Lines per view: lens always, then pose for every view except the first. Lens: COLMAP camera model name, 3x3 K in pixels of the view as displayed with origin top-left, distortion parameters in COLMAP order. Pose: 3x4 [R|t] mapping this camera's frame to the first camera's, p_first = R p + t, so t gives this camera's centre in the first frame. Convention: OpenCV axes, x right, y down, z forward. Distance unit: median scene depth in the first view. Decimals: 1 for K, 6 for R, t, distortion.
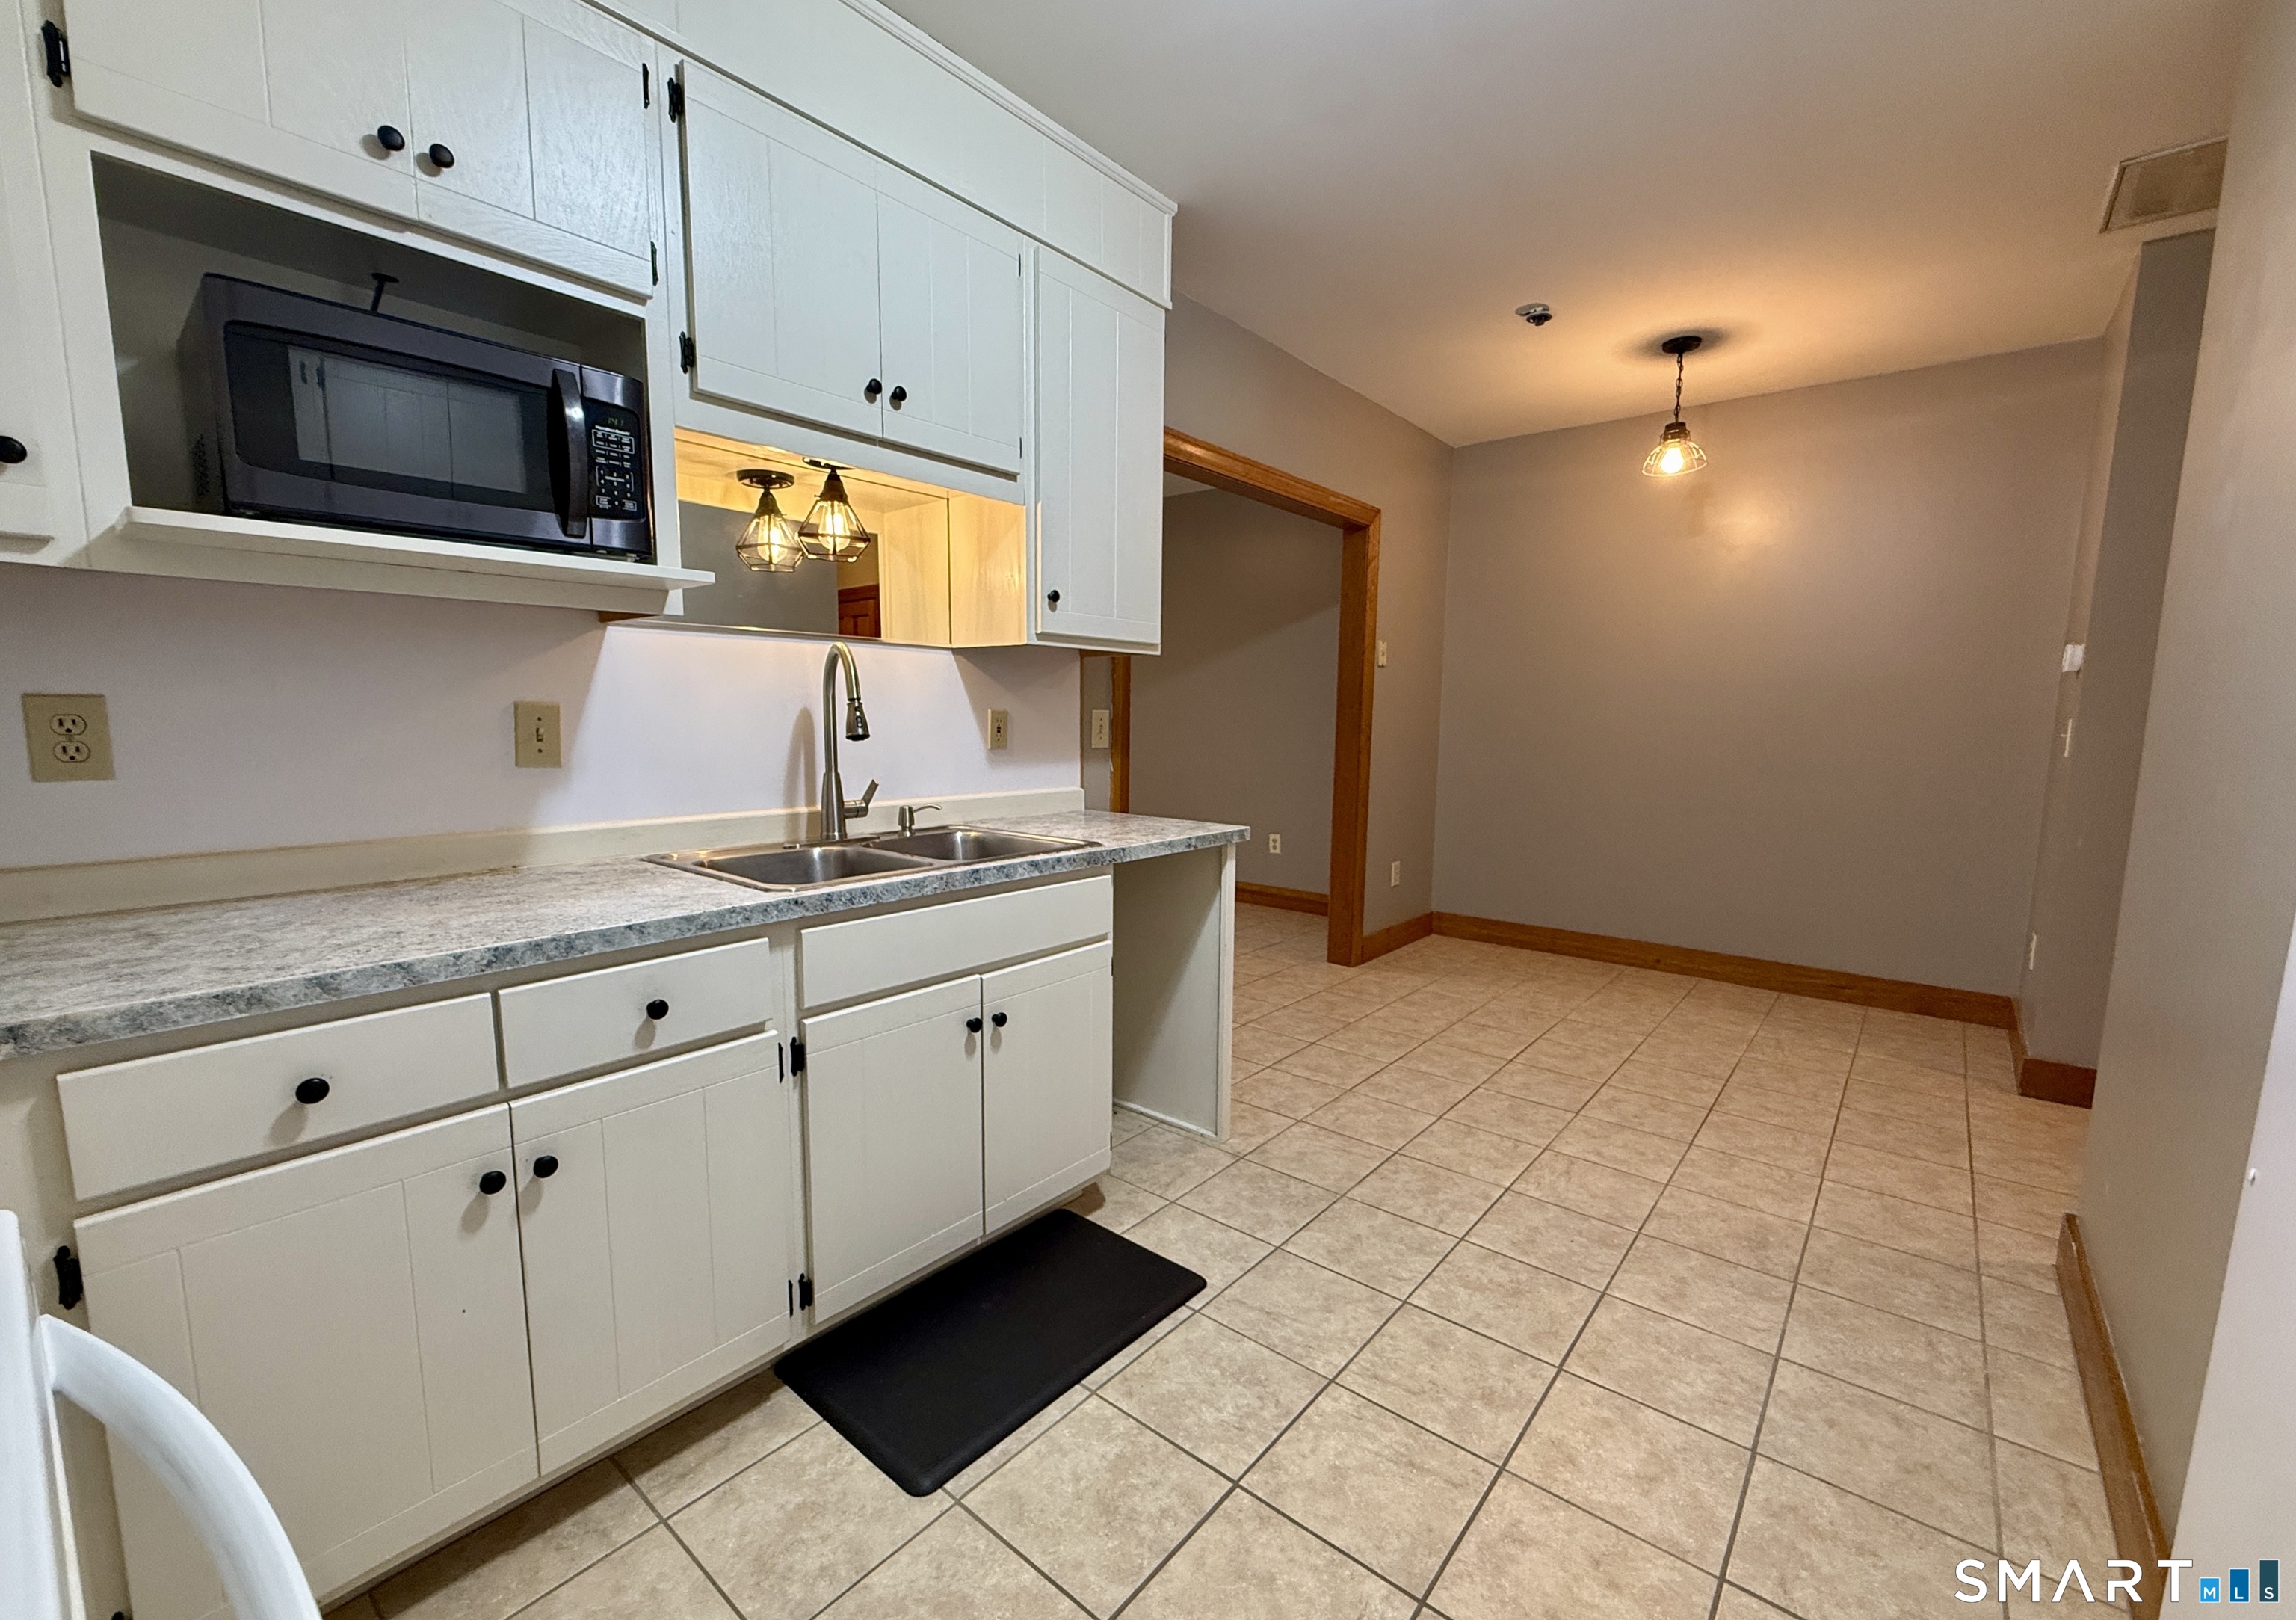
lens RADIAL K [[955.2, 0, 1151.0], [0, 955.2, 818.5], [0, 0, 1]] dist [-0.000612, 0.000049]
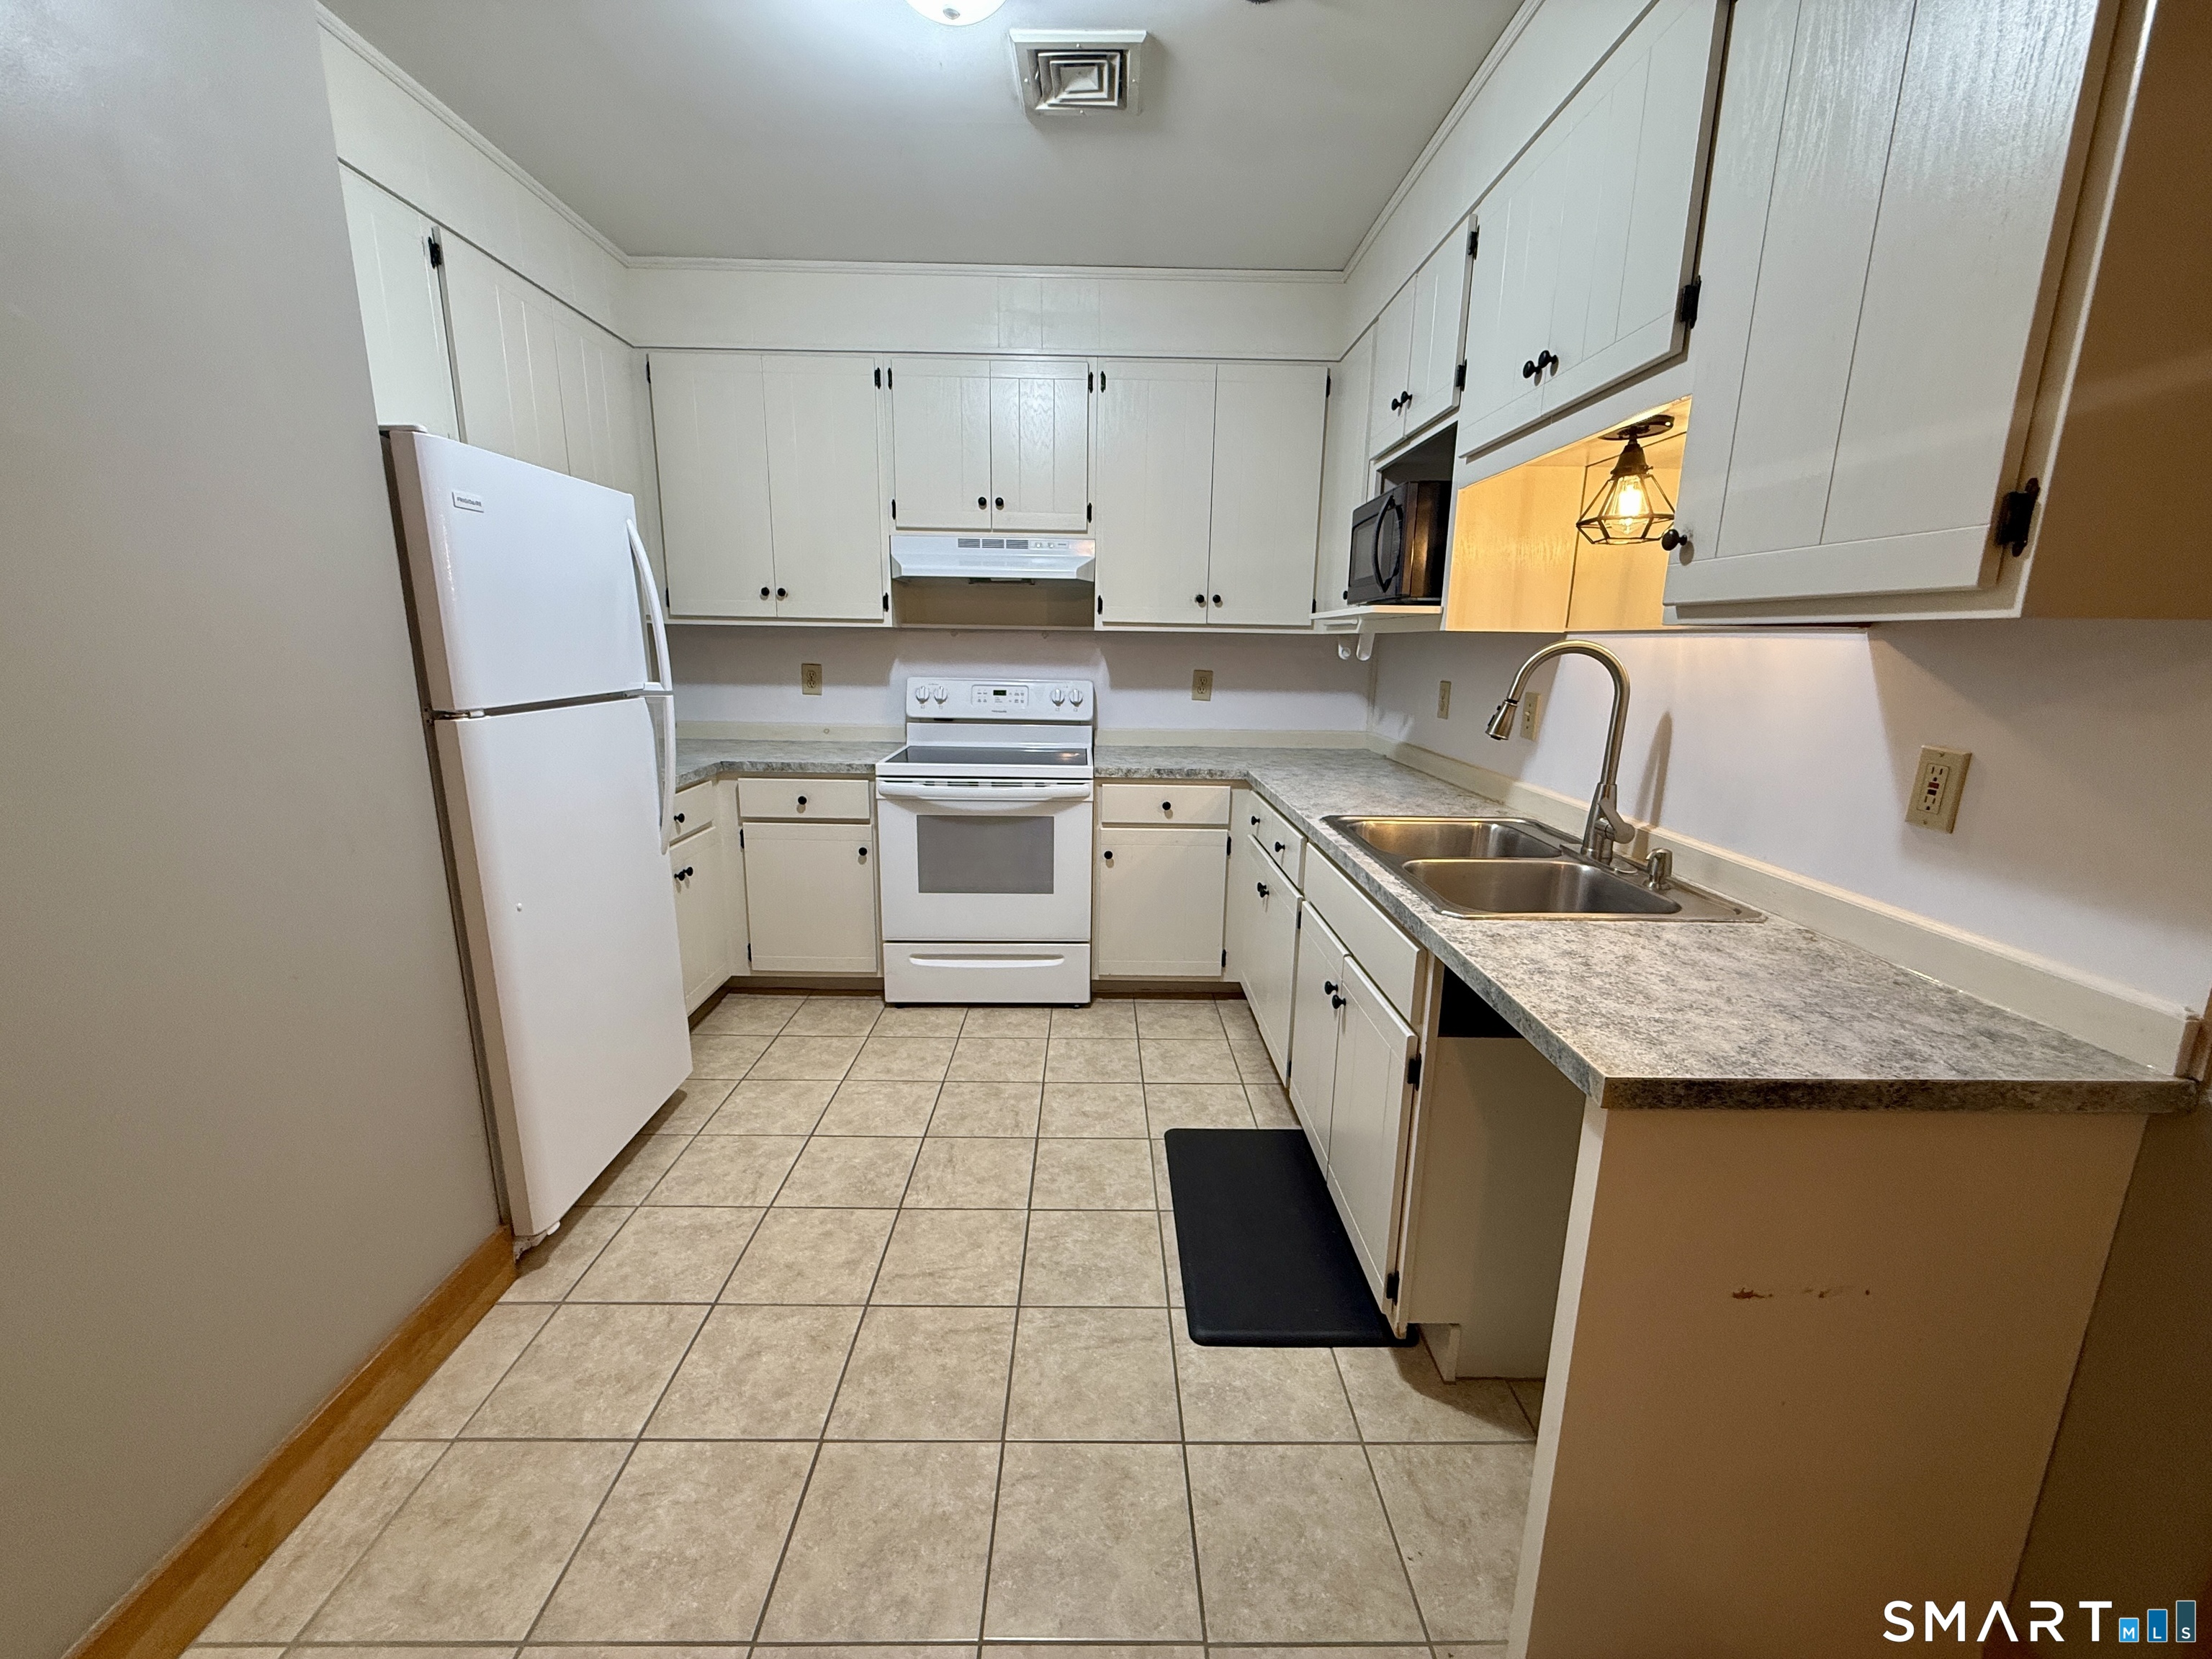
lens RADIAL K [[878.7, 0, 1109.5], [0, 878.7, 827.6], [0, 0, 1]] dist [-0.000132, 0.000226]
pose [[-0.761838, 0.116707, -0.637167, 0.624118], [-0.093389, 0.953571, 0.286323, -0.226064], [0.641000, 0.277636, -0.715568, 1.470934]]
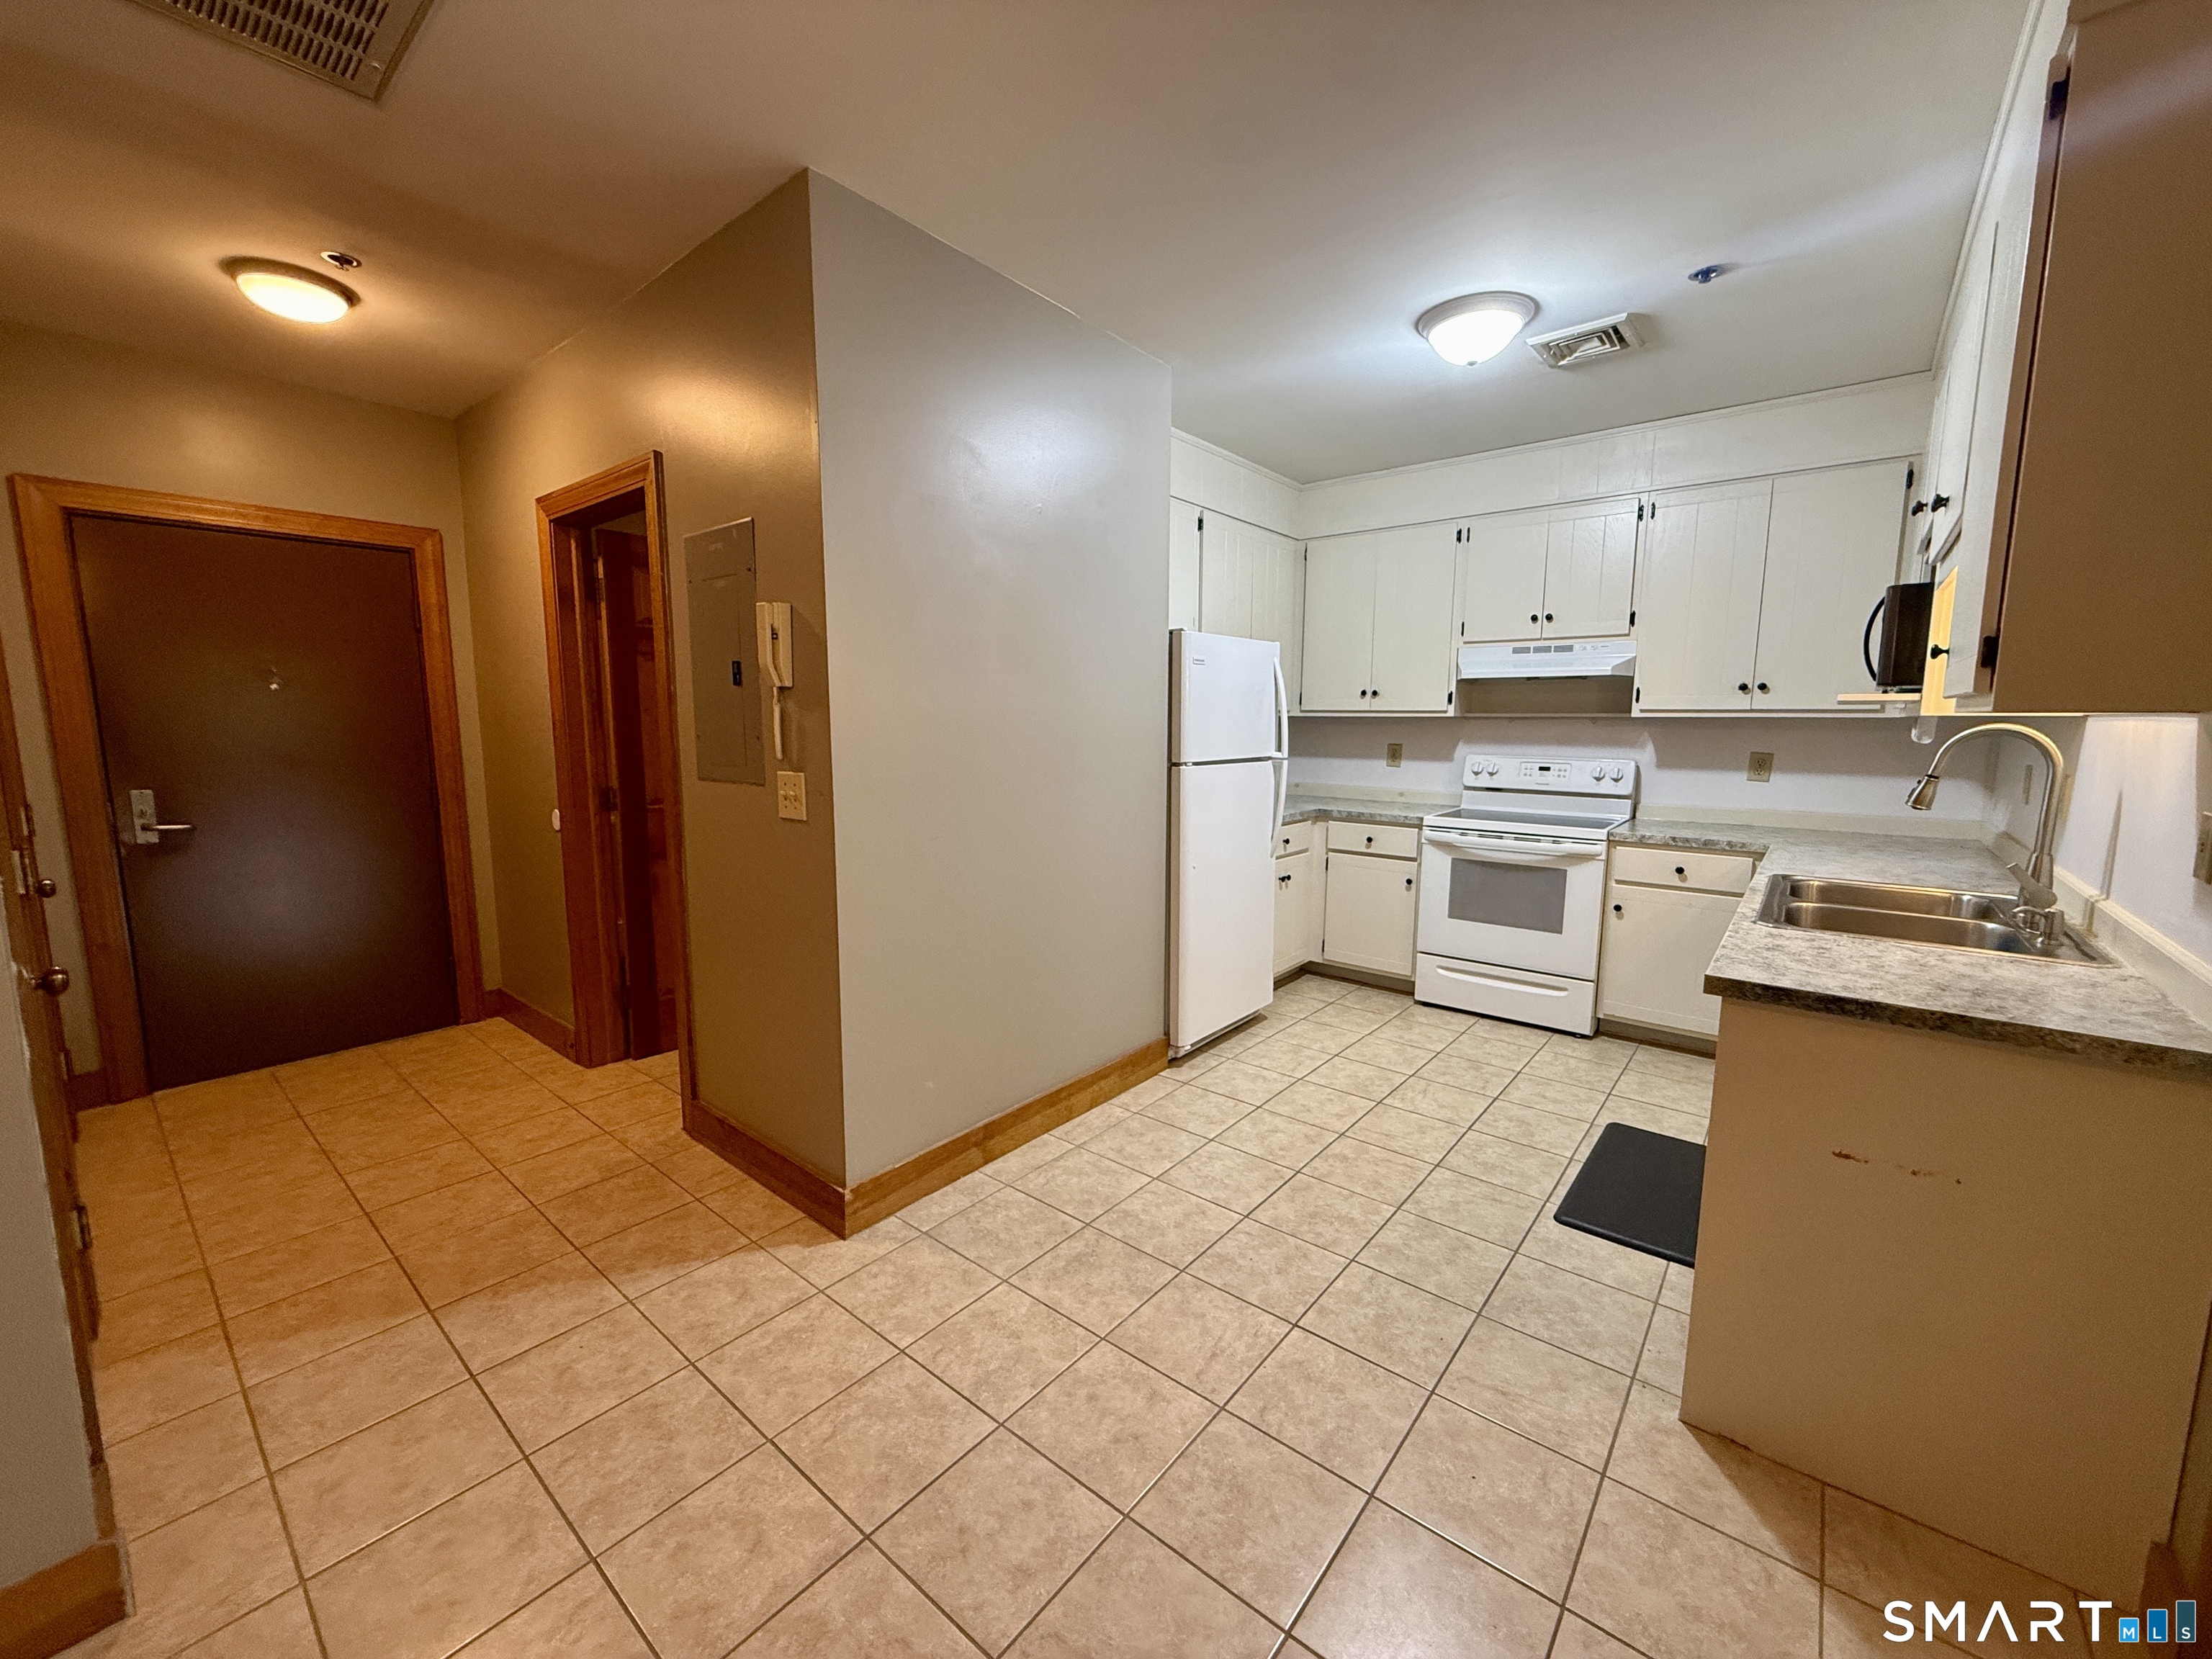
lens RADIAL K [[878.7, 0, 1101.0], [0, 878.7, 827.4], [0, 0, 1]] dist [-0.000132, 0.000226]
pose [[-0.999902, -0.013425, 0.003910, 0.696673], [-0.012140, 0.972235, 0.233690, -0.305006], [-0.006938, 0.233620, -0.972303, 2.108013]]
